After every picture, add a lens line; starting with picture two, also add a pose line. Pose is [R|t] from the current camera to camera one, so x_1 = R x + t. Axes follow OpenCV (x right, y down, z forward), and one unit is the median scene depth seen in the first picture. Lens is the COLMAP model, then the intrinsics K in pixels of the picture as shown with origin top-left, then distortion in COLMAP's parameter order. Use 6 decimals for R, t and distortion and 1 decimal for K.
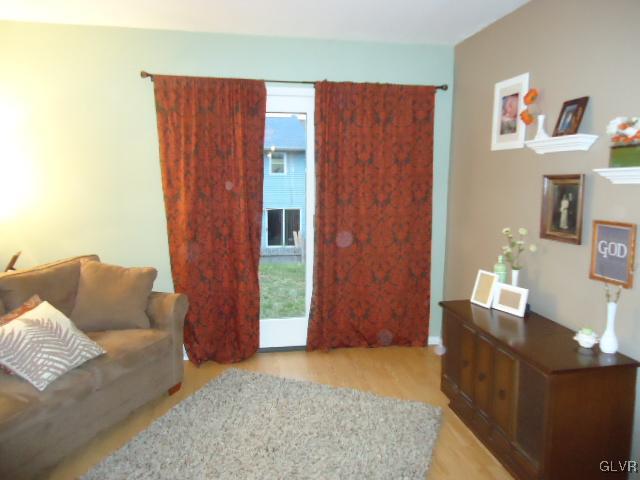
lens RADIAL K [[466.9, 0, 322.5], [0, 466.9, 237.7], [0, 0, 1]] dist [0.001042, -0.000029]
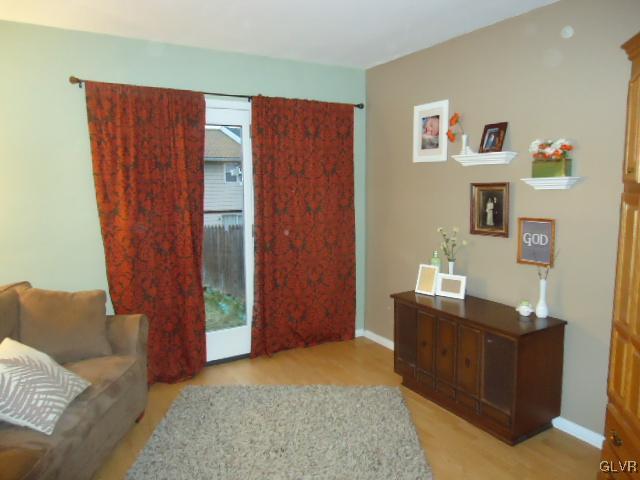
lens RADIAL K [[466.9, 0, 322.5], [0, 466.9, 237.7], [0, 0, 1]] dist [0.001042, -0.000029]
pose [[0.936259, -0.057682, 0.346543, -0.273981], [0.062605, 0.998034, -0.003018, -0.008840], [-0.345688, 0.024521, 0.938029, -0.018413]]
